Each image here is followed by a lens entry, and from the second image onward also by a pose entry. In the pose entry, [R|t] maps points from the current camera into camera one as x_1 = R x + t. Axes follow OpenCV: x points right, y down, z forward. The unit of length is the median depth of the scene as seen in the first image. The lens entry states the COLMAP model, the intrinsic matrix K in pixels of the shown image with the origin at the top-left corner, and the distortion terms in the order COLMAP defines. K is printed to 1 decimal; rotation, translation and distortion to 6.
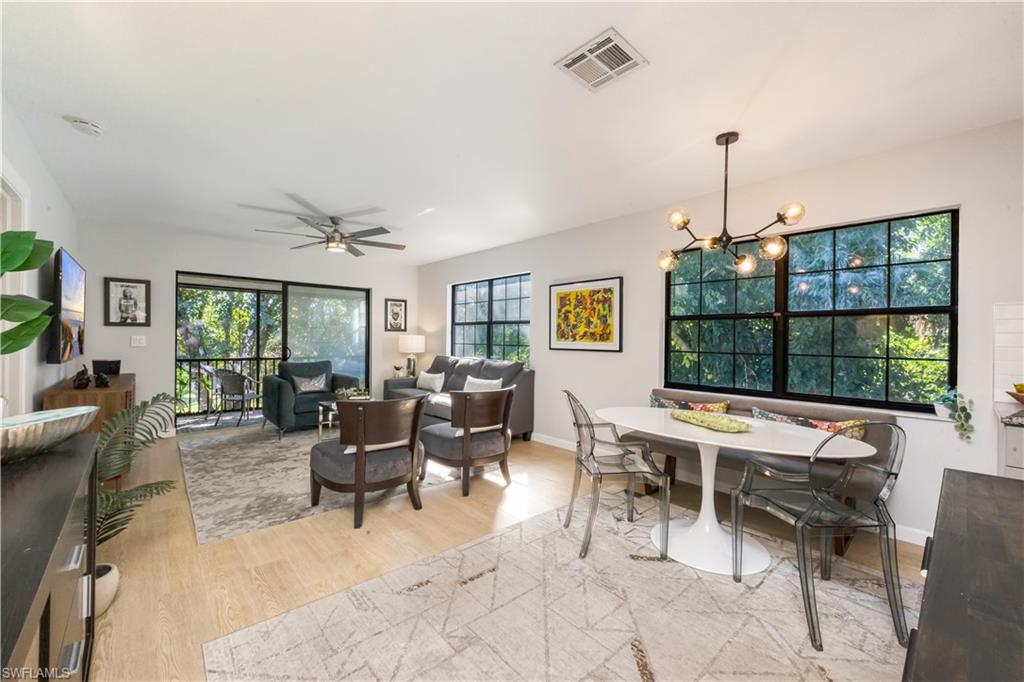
lens RADIAL K [[407.4, 0, 511.7], [0, 407.4, 338.0], [0, 0, 1]] dist [-0.003279, -0.000228]
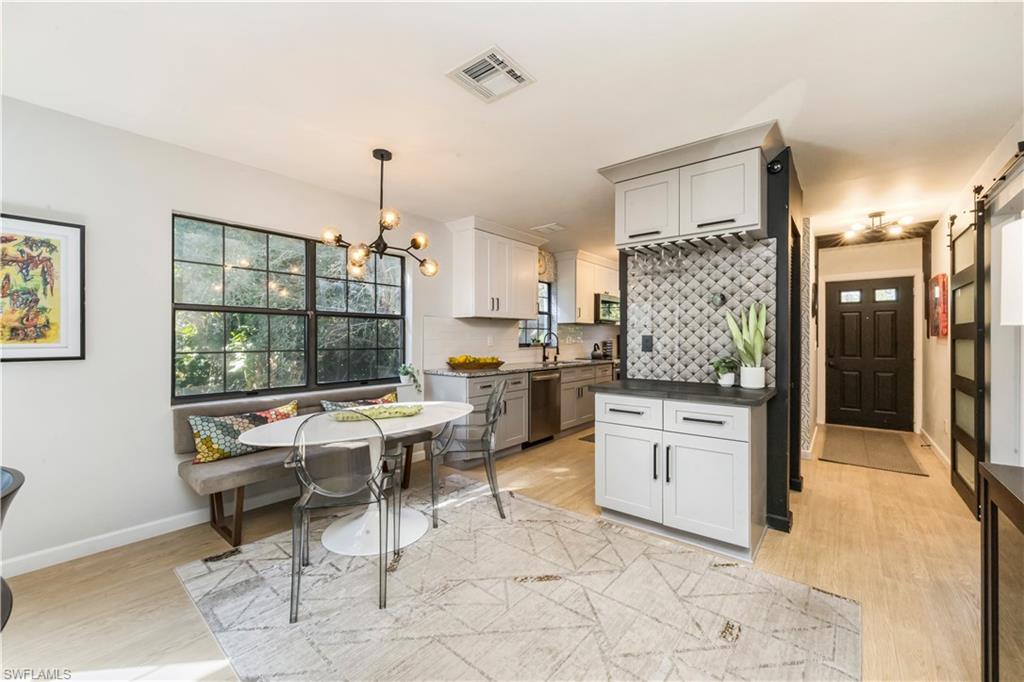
lens RADIAL K [[407.4, 0, 511.7], [0, 407.4, 338.0], [0, 0, 1]] dist [-0.003279, -0.000228]
pose [[-0.149804, -0.013239, 0.988627, -0.337392], [-0.004919, 0.999908, 0.012645, -0.004858], [-0.988703, -0.002969, -0.149855, 0.441999]]
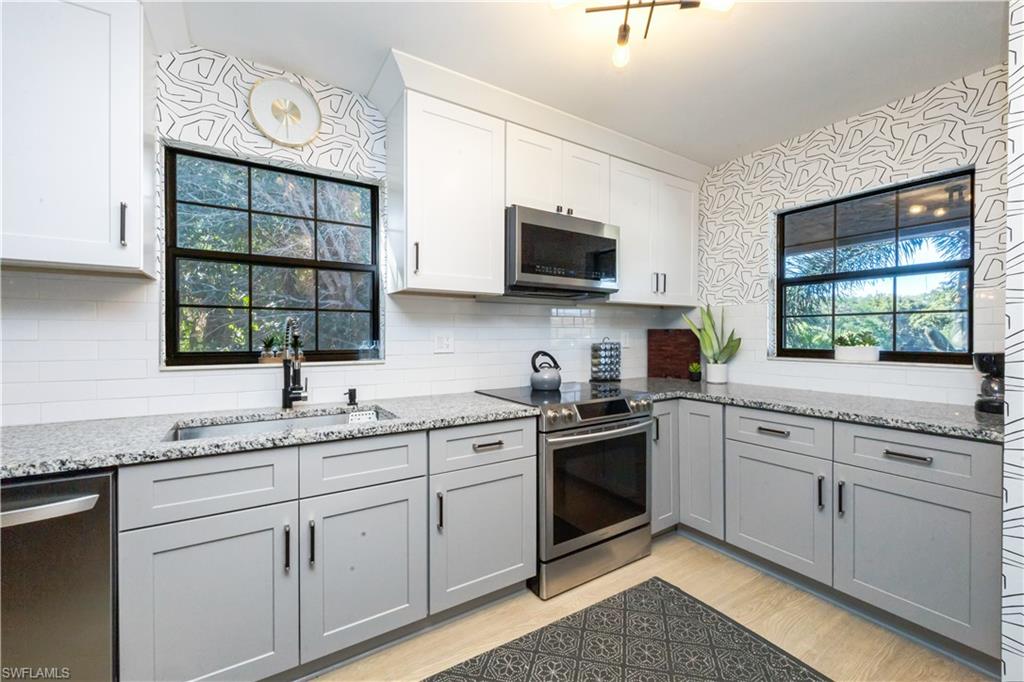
lens RADIAL K [[416.8, 0, 512.8], [0, 416.8, 337.2], [0, 0, 1]] dist [-0.000449, -0.000001]
pose [[0.168393, -0.013979, 0.985621, 0.509561], [-0.001386, 0.999895, 0.014418, 0.005067], [-0.985719, -0.003794, 0.168356, -0.132863]]
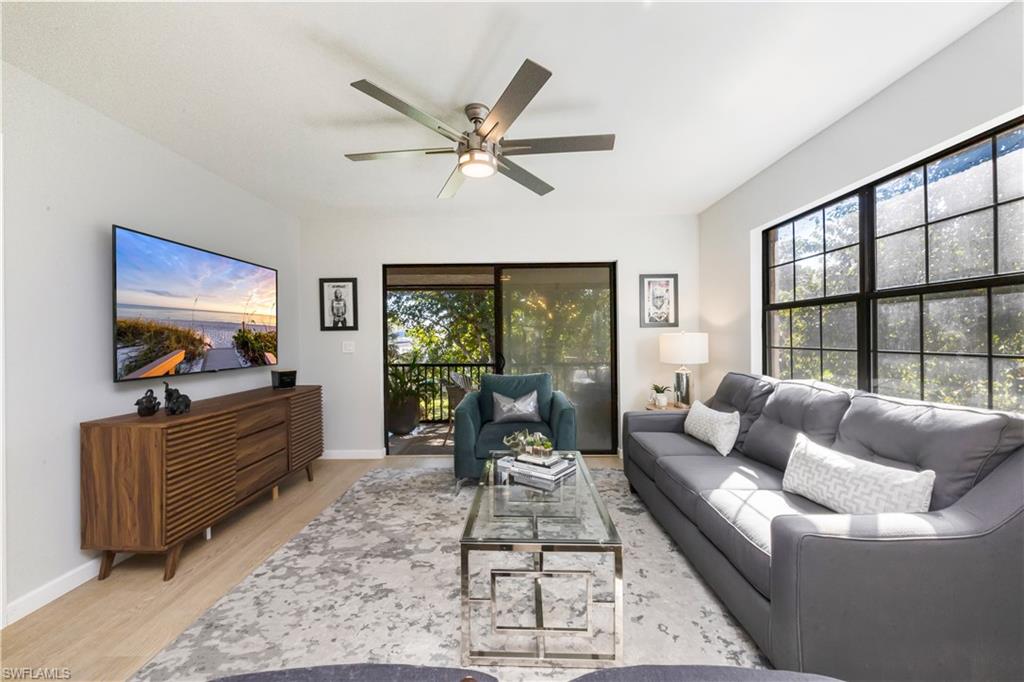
lens RADIAL K [[407.4, 0, 511.7], [0, 407.4, 338.0], [0, 0, 1]] dist [-0.003279, -0.000228]
pose [[0.732425, -0.017321, -0.680627, -0.049284], [0.017770, 0.999822, -0.006322, -0.000161], [0.680615, -0.007465, 0.732603, 0.610187]]
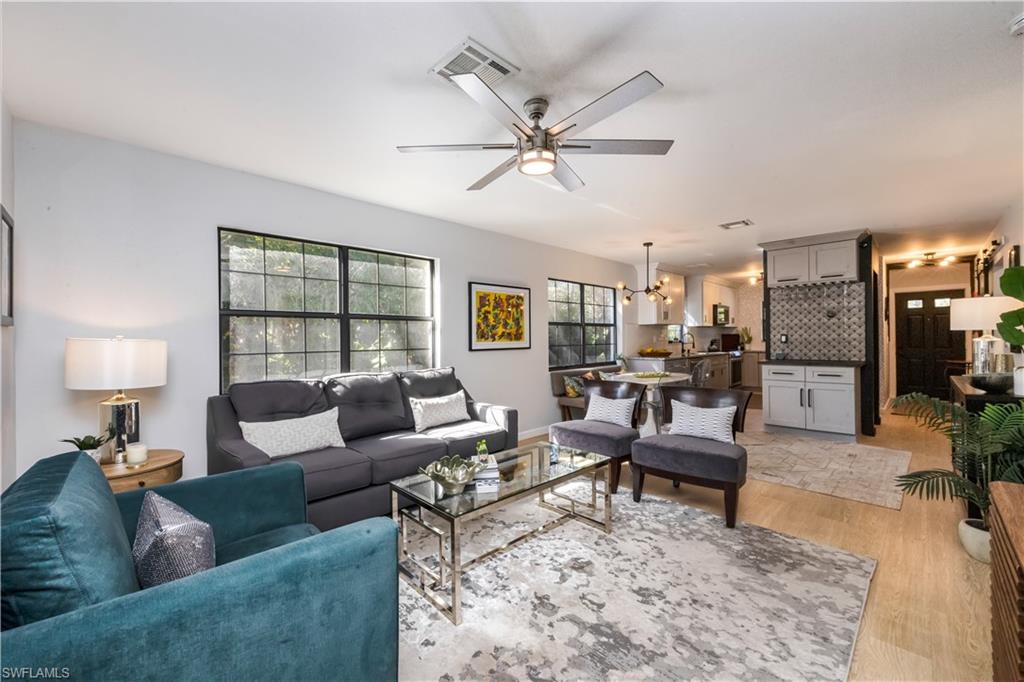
lens RADIAL K [[407.4, 0, 511.7], [0, 407.4, 338.0], [0, 0, 1]] dist [-0.003279, -0.000228]
pose [[-0.046182, -0.010396, 0.998879, -0.876901], [0.008774, 0.999903, 0.010812, -0.010829], [-0.998894, 0.009264, -0.046087, 0.991478]]
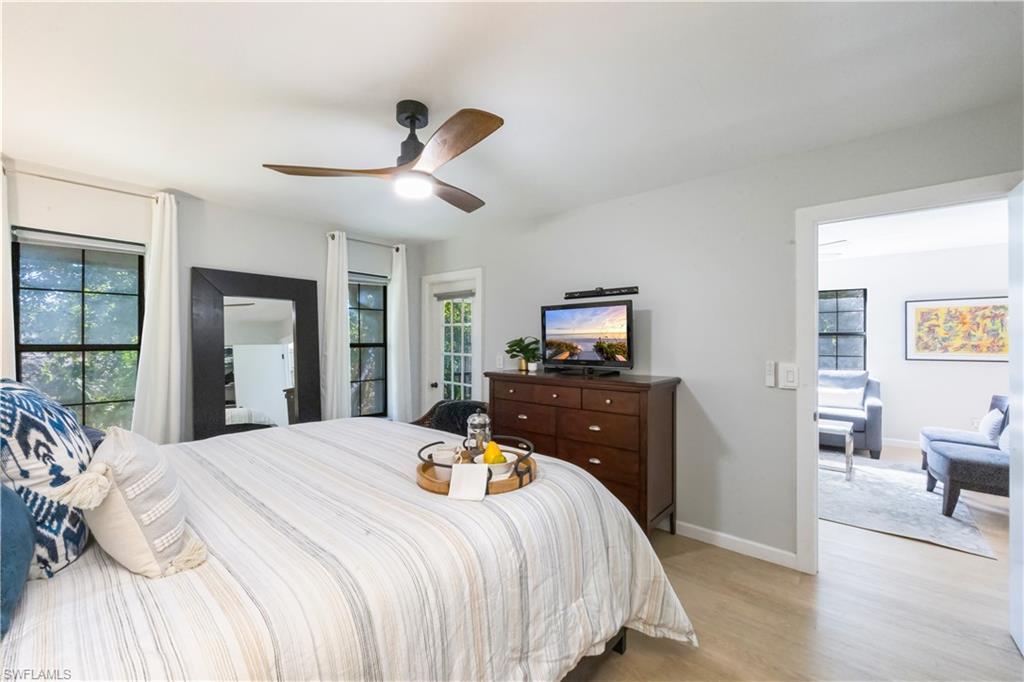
lens RADIAL K [[407.4, 0, 511.7], [0, 407.4, 338.0], [0, 0, 1]] dist [-0.003279, -0.000228]
pose [[0.992098, -0.011242, 0.124958, -1.135546], [0.011770, 0.999925, -0.003488, -0.040966], [-0.124910, 0.004931, 0.992156, 0.056492]]
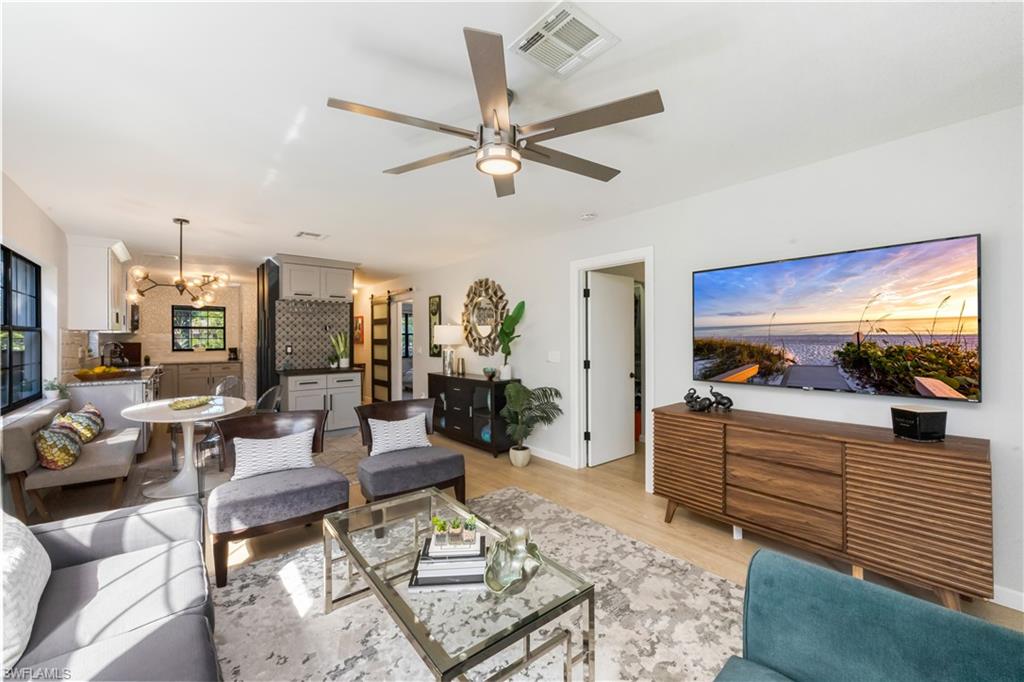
lens RADIAL K [[407.4, 0, 511.7], [0, 407.4, 338.0], [0, 0, 1]] dist [-0.003279, -0.000228]
pose [[-0.998953, -0.007823, 0.045069, -0.435978], [-0.007904, 0.999967, -0.001624, -0.028518], [-0.045055, -0.001978, -0.998983, 1.351259]]
